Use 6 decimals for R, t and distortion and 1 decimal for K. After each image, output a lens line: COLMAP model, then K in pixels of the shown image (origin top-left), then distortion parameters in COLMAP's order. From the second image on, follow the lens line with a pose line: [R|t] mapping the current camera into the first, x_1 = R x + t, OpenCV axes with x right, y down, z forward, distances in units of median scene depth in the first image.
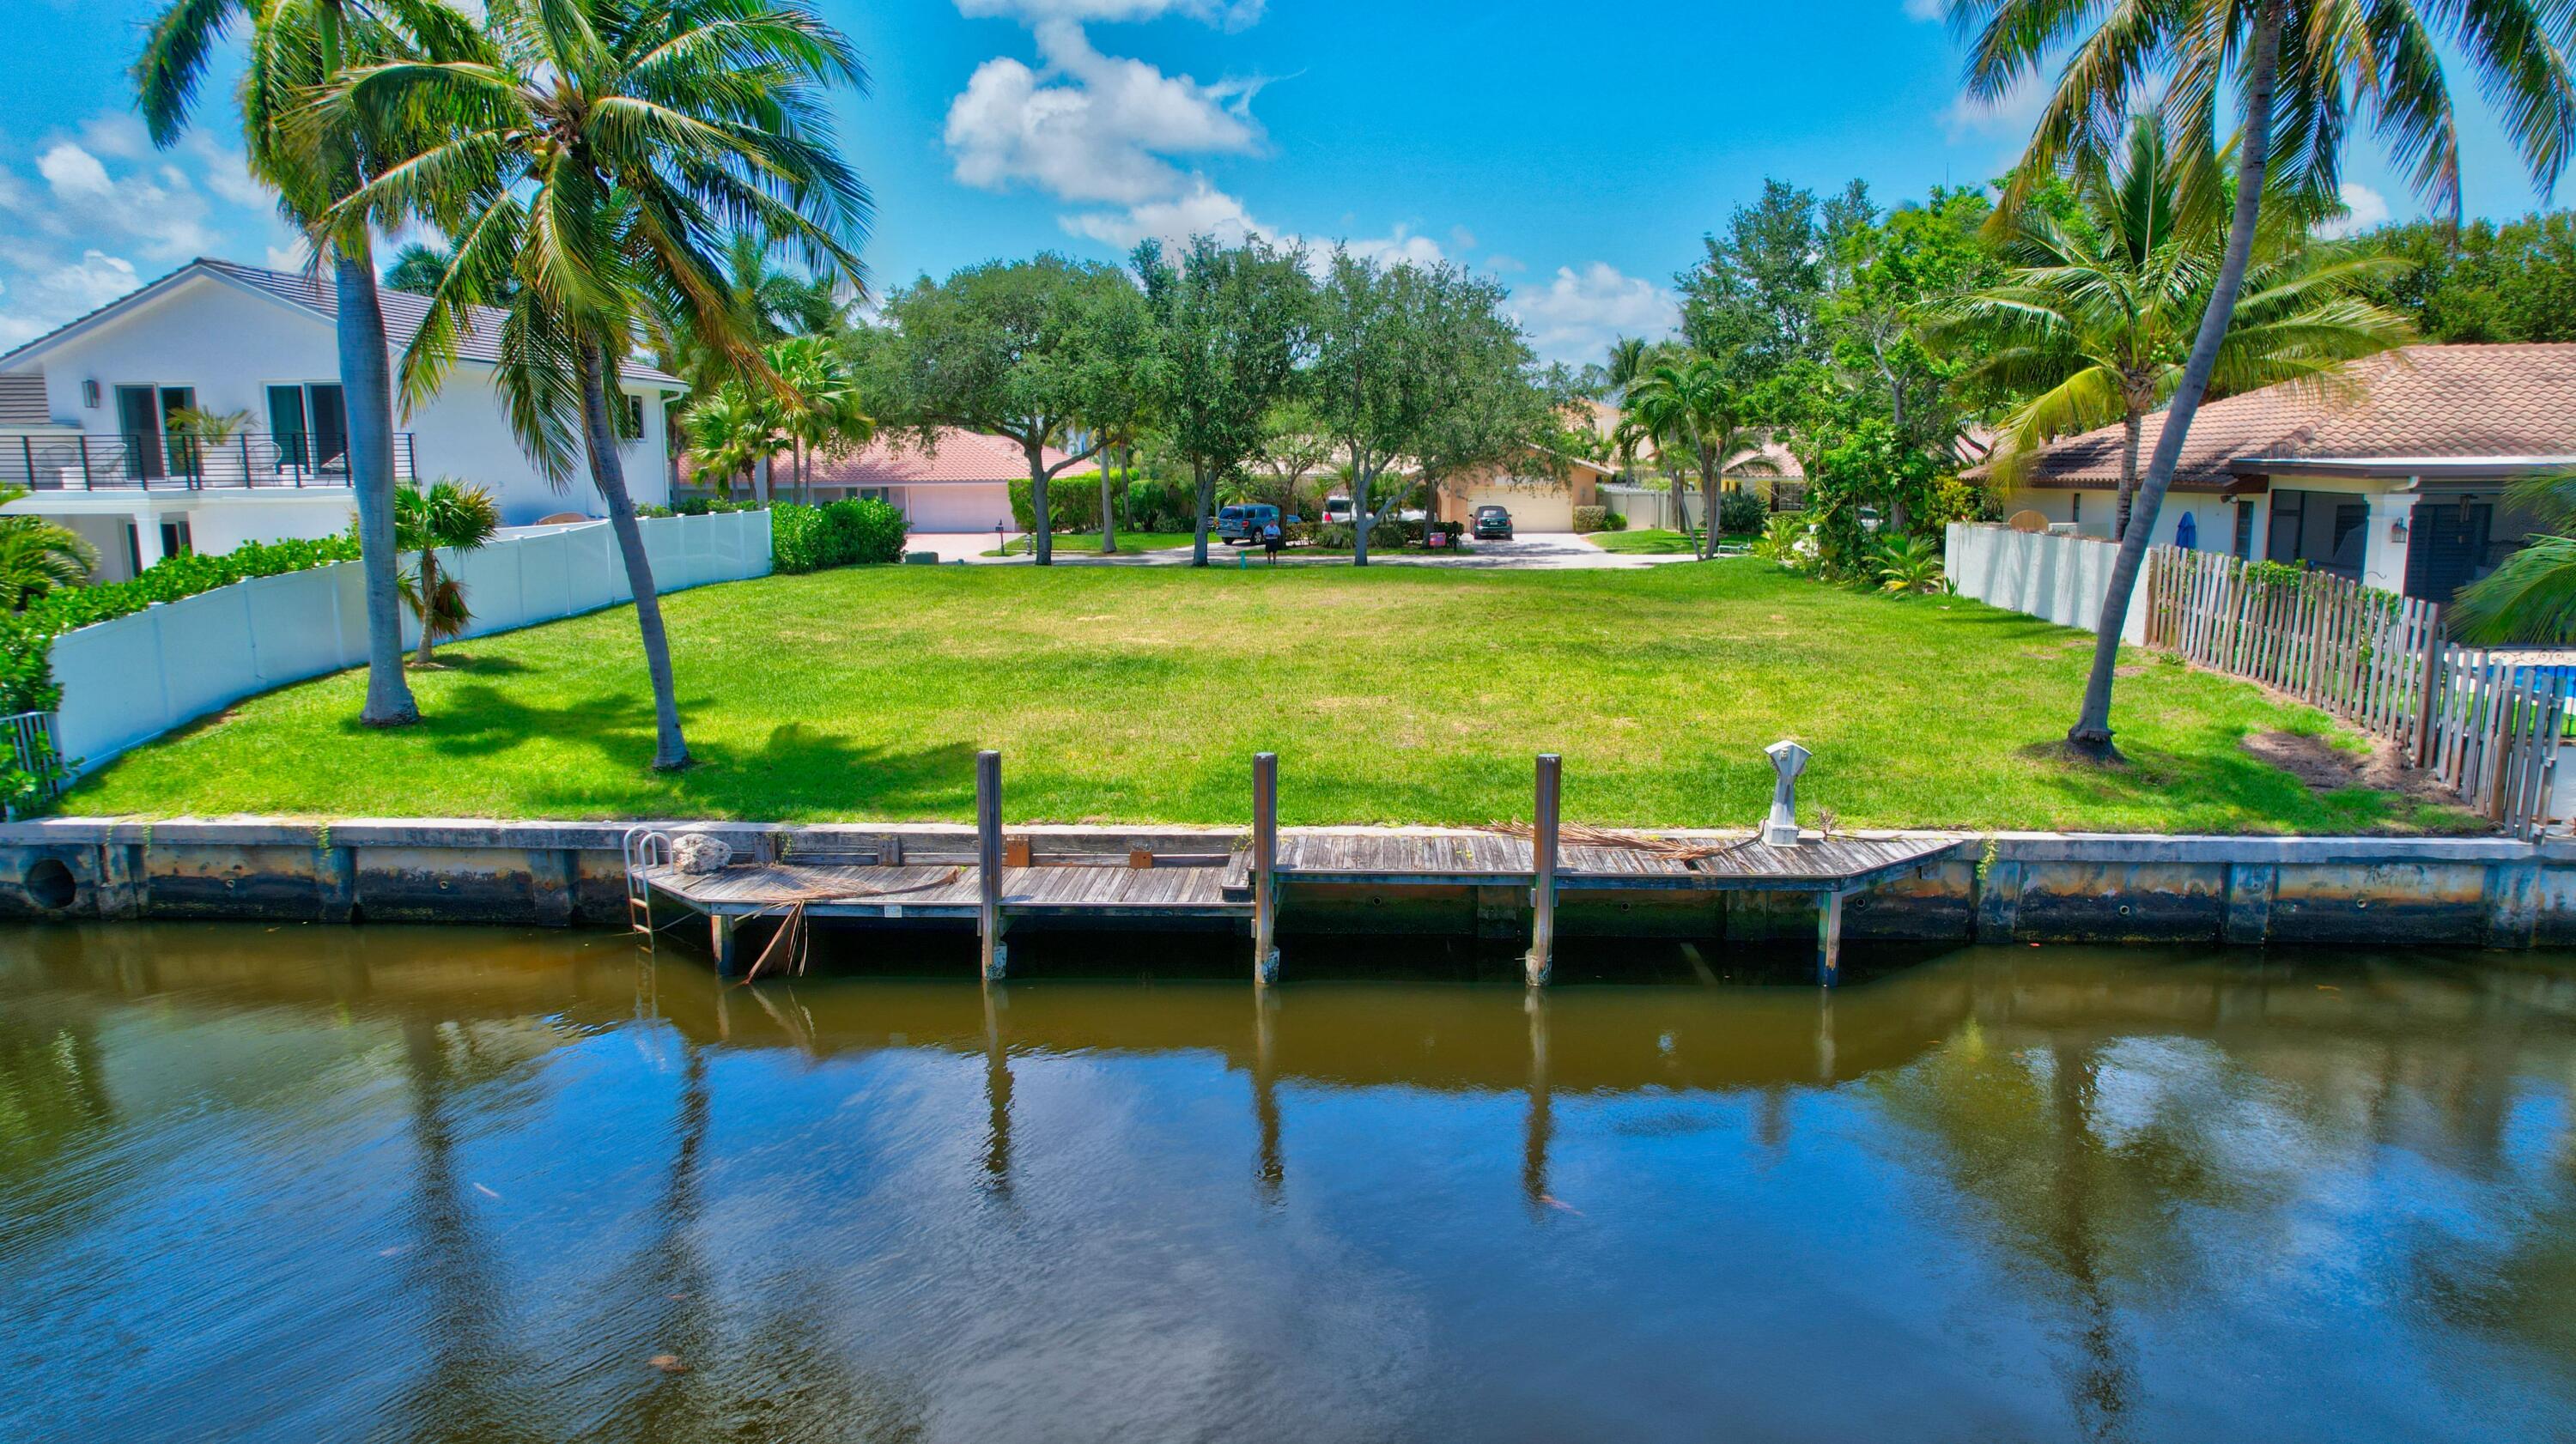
lens RADIAL K [[1678.7, 0, 1288.0], [0, 1678.7, 722.0], [0, 0, 1]] dist [-0.093523, 0.085255]
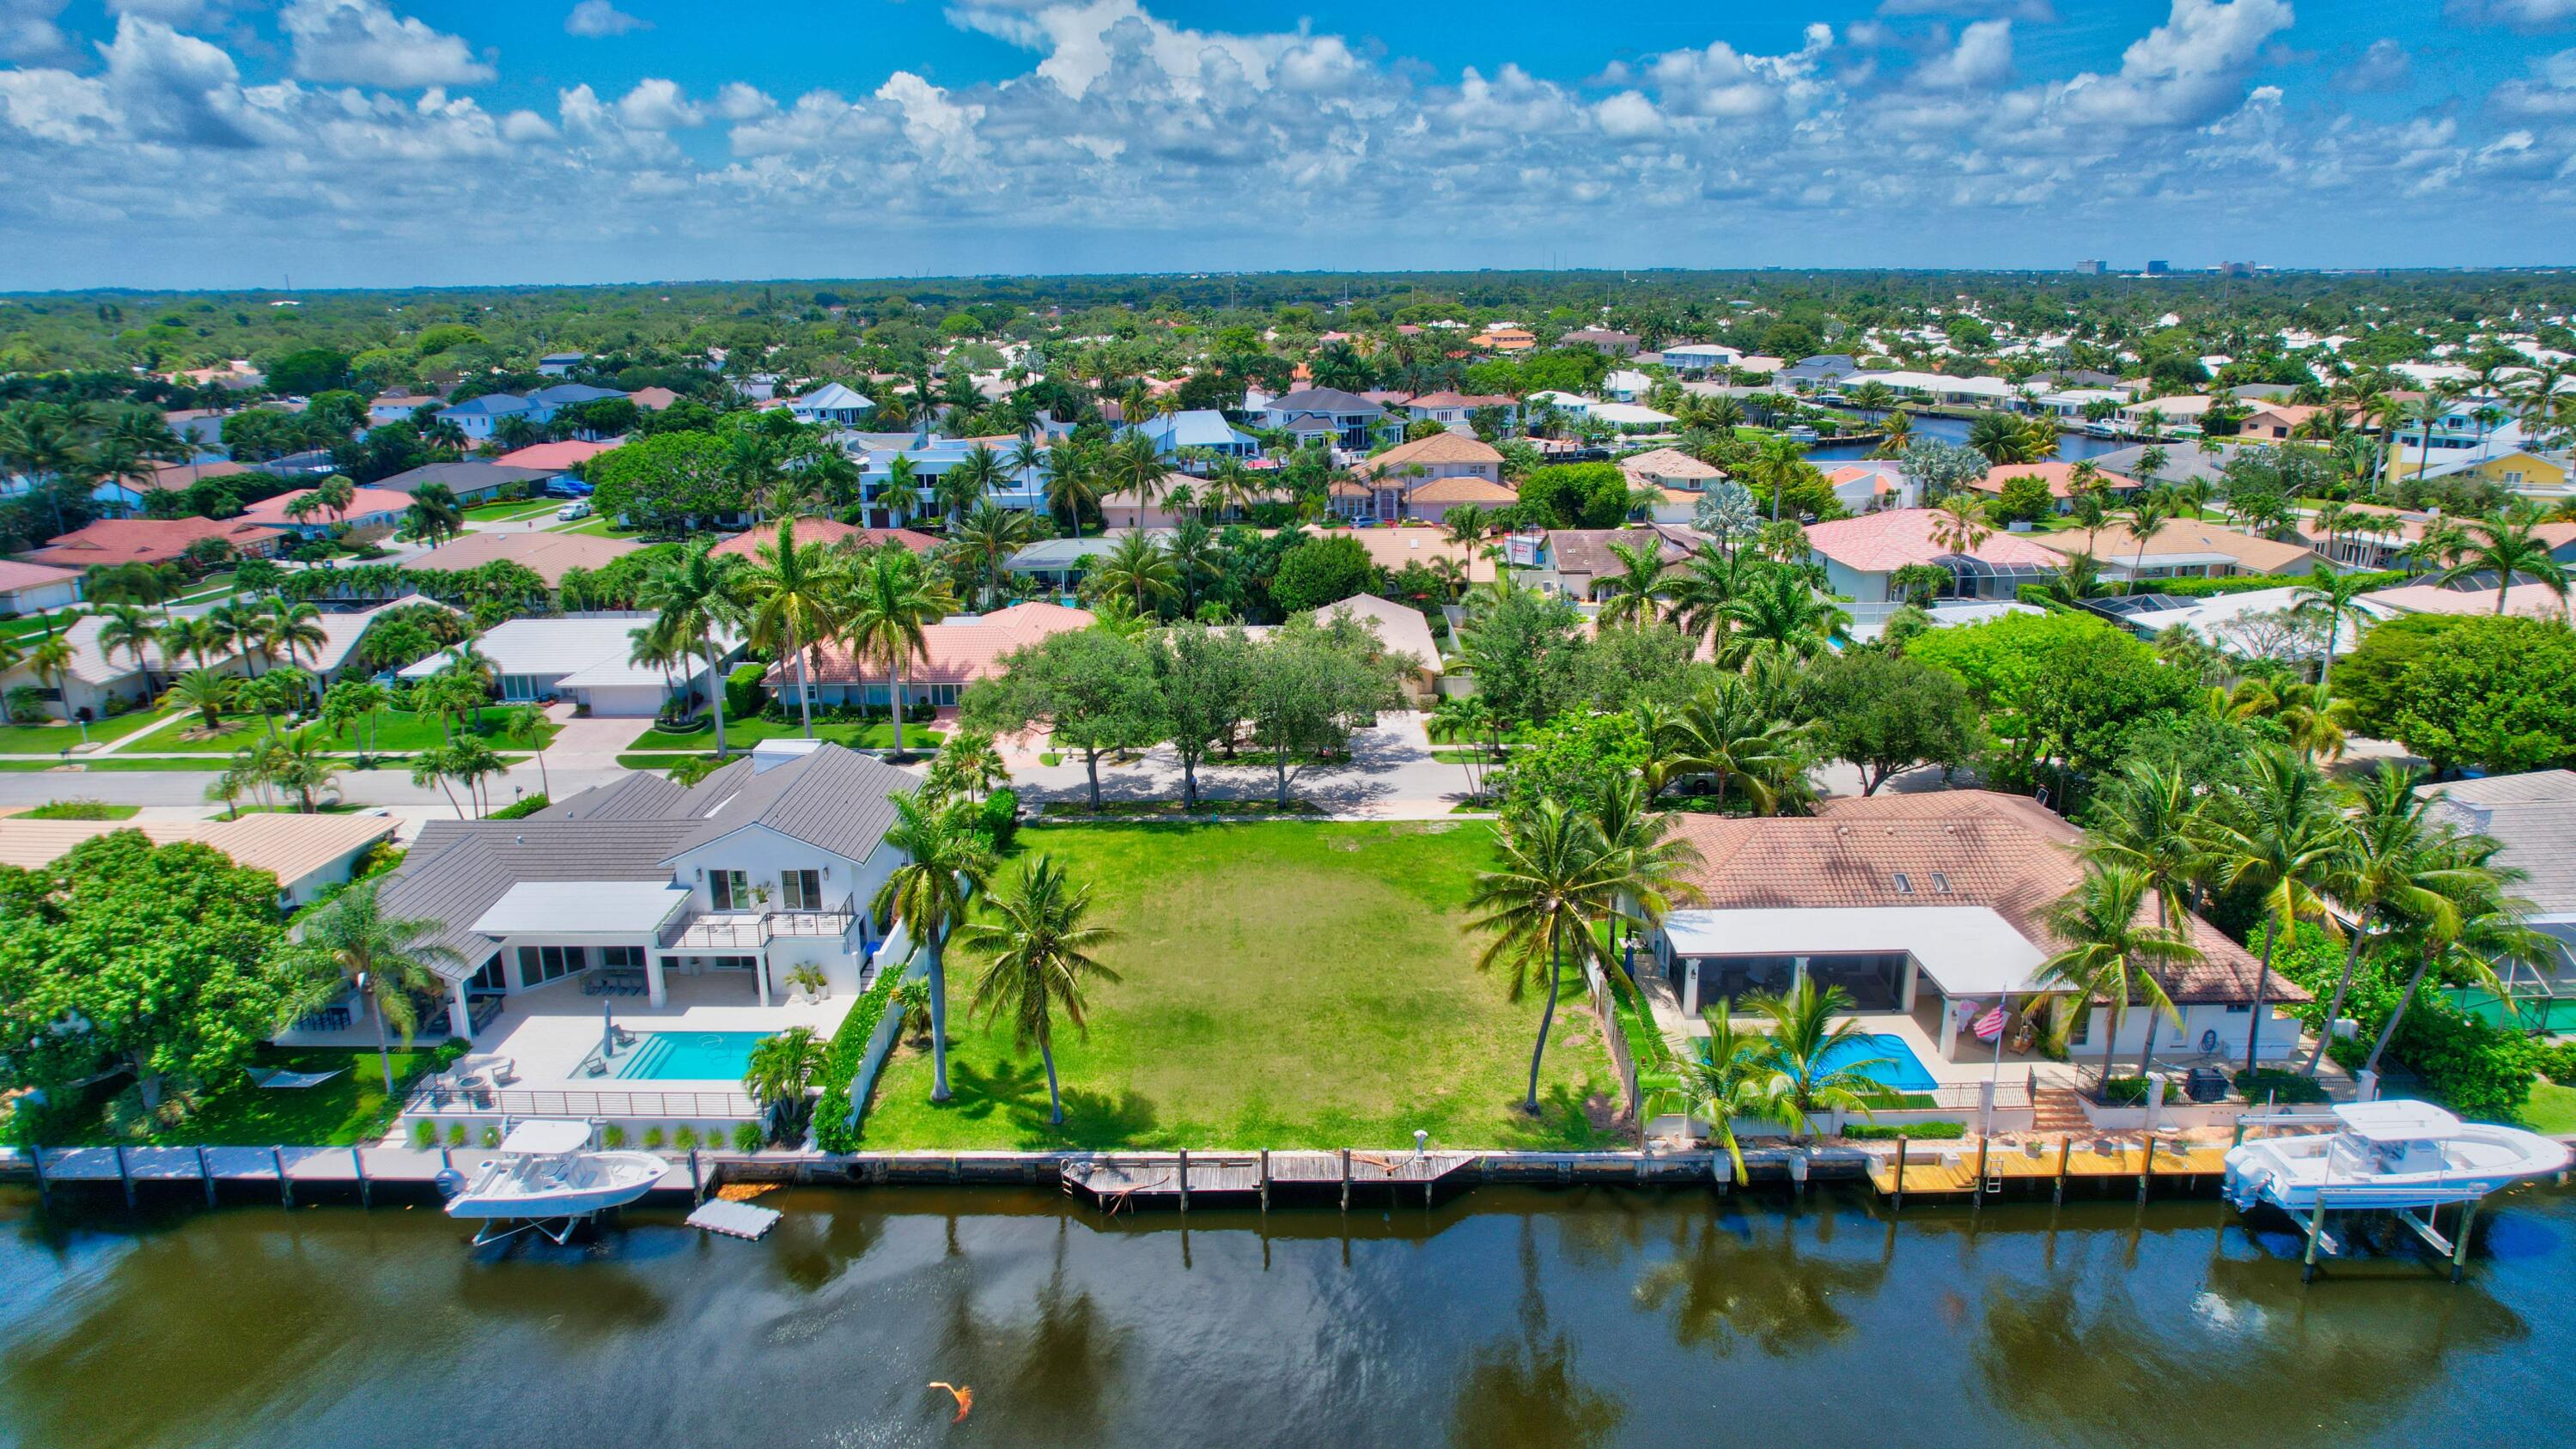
lens RADIAL K [[1678.8, 0, 1288.0], [0, 1678.8, 724.5], [0, 0, 1]] dist [-0.093523, 0.085255]
pose [[0.998593, -0.022544, 0.048002, -0.092463], [0.015697, 0.990238, 0.138502, -1.112742], [-0.050656, -0.137553, 0.989198, -1.913835]]
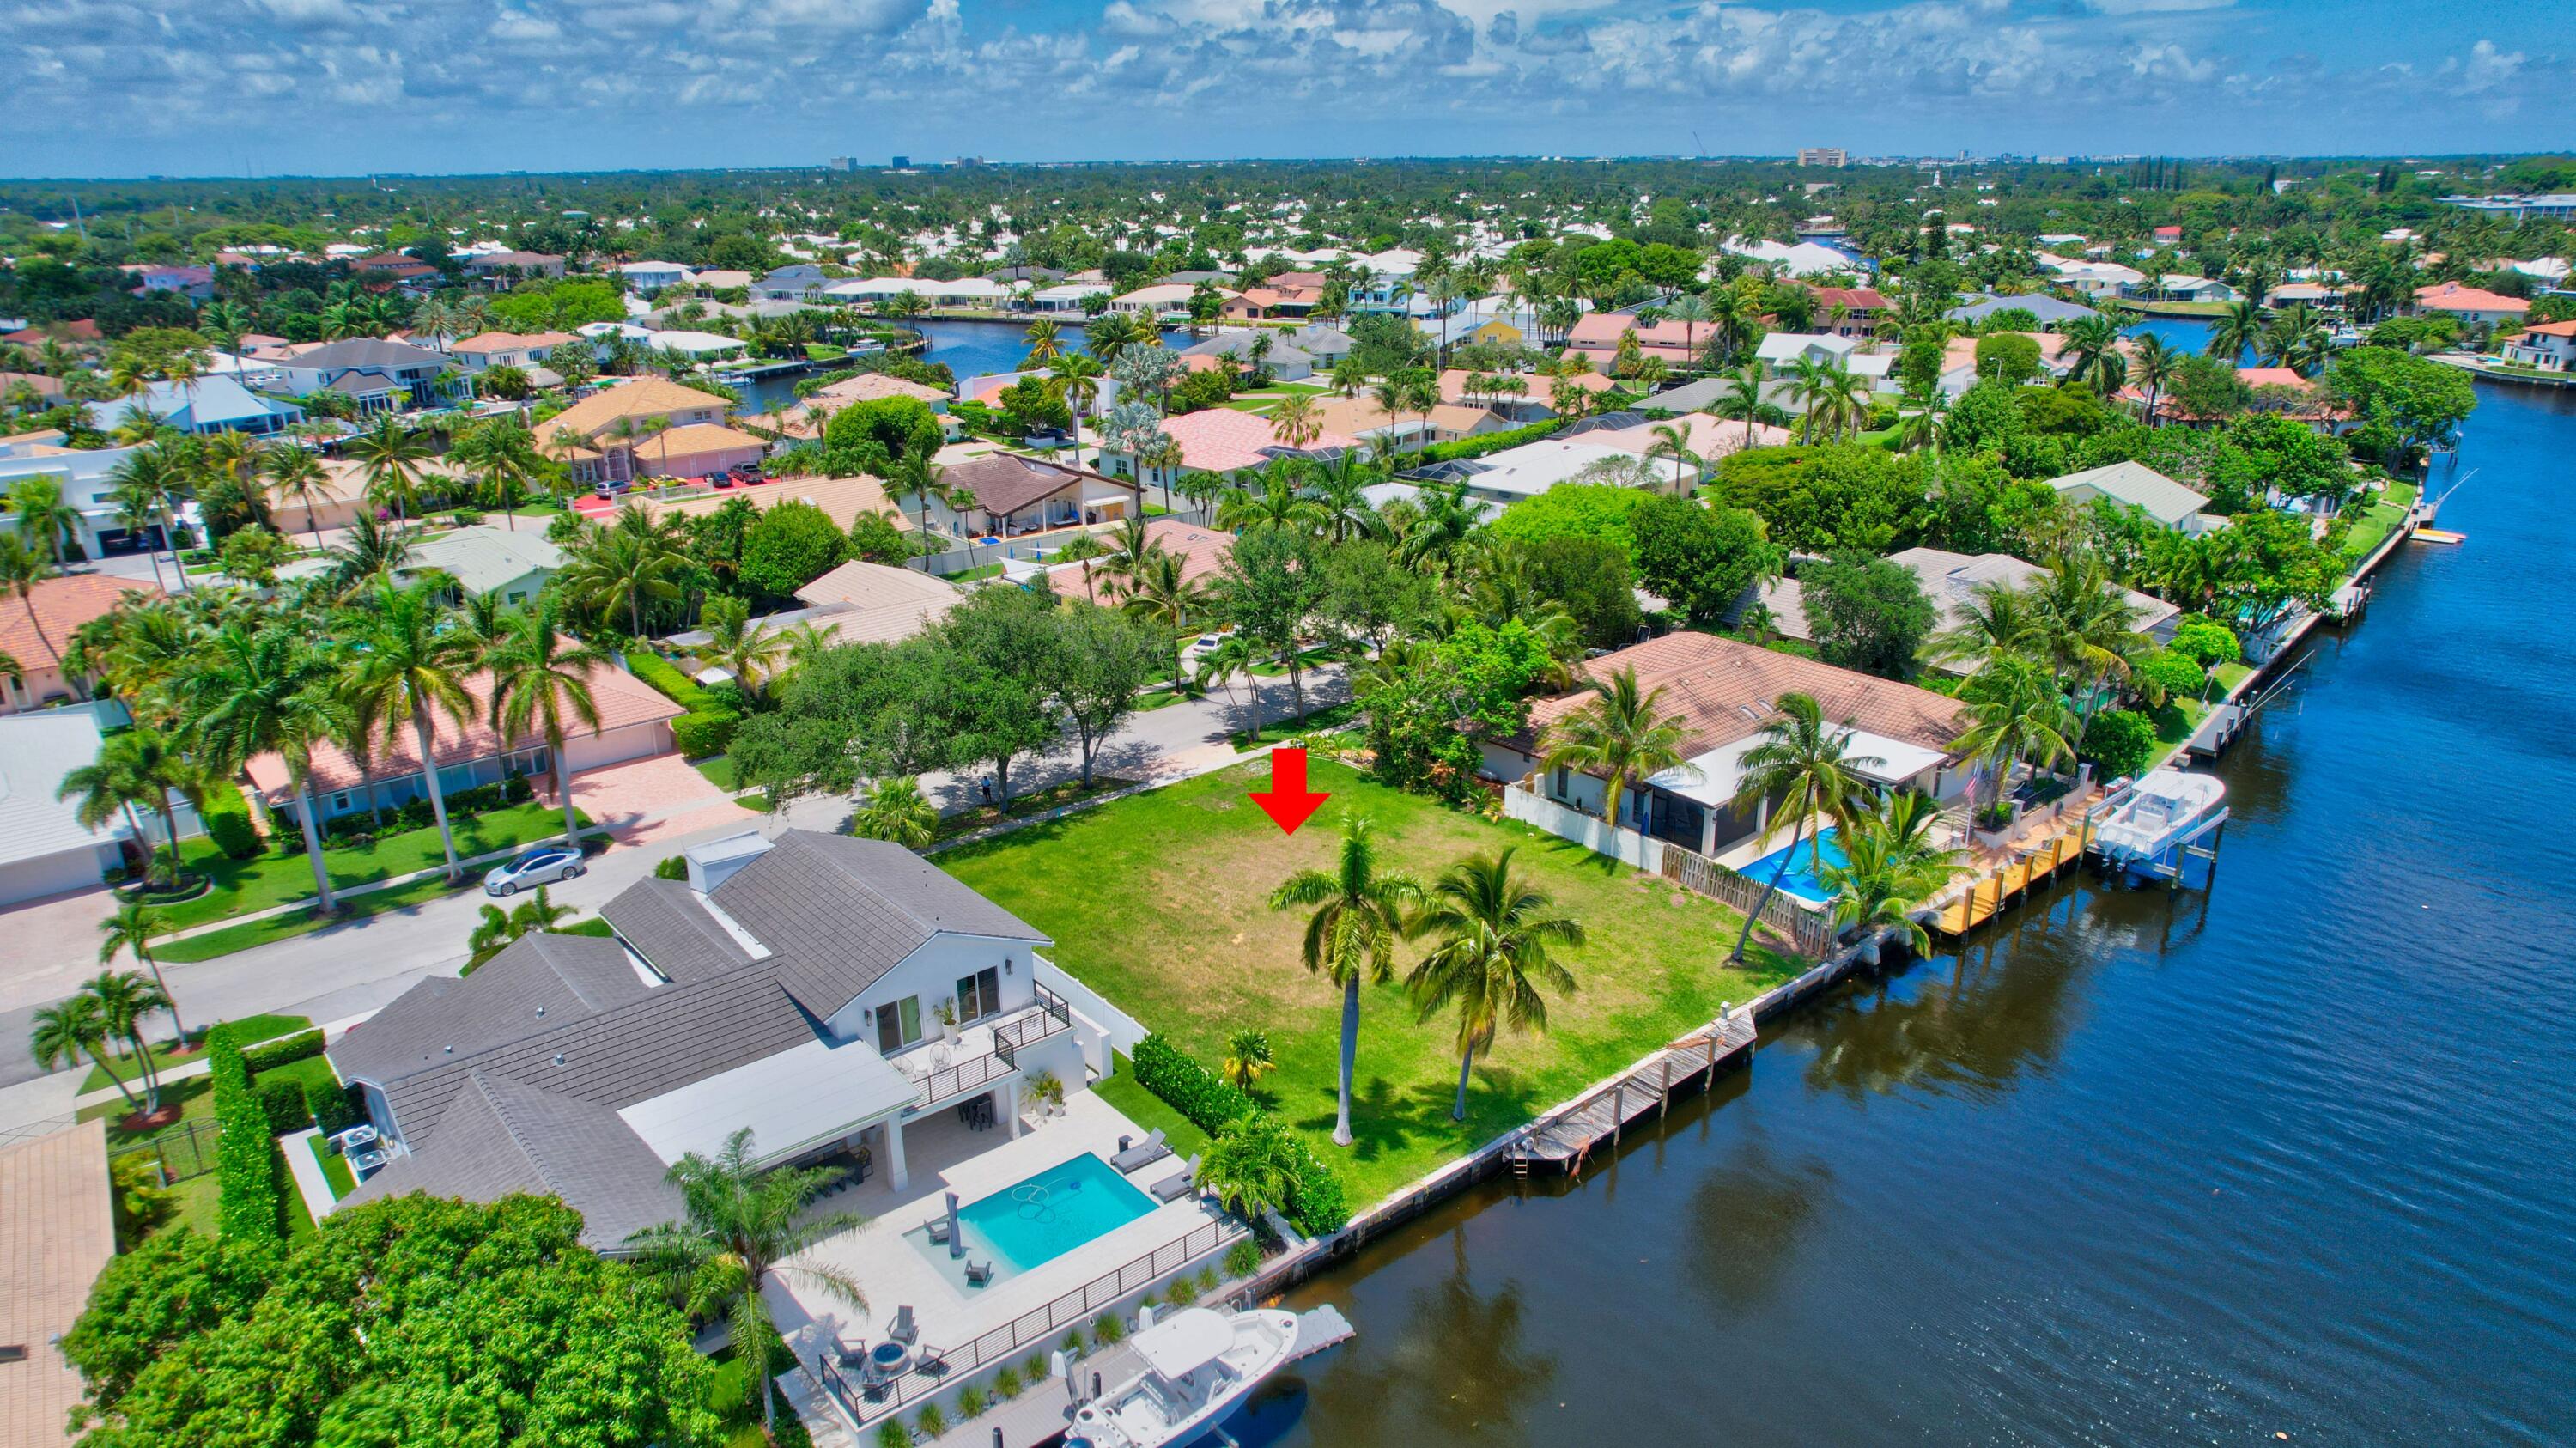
lens RADIAL K [[1679.0, 0, 1288.0], [0, 1679.0, 724.0], [0, 0, 1]] dist [-0.093523, 0.085255]
pose [[0.716091, -0.229714, 0.659125, -2.430948], [0.095136, 0.967603, 0.233865, -1.390552], [-0.691494, -0.104762, 0.714746, -0.819131]]
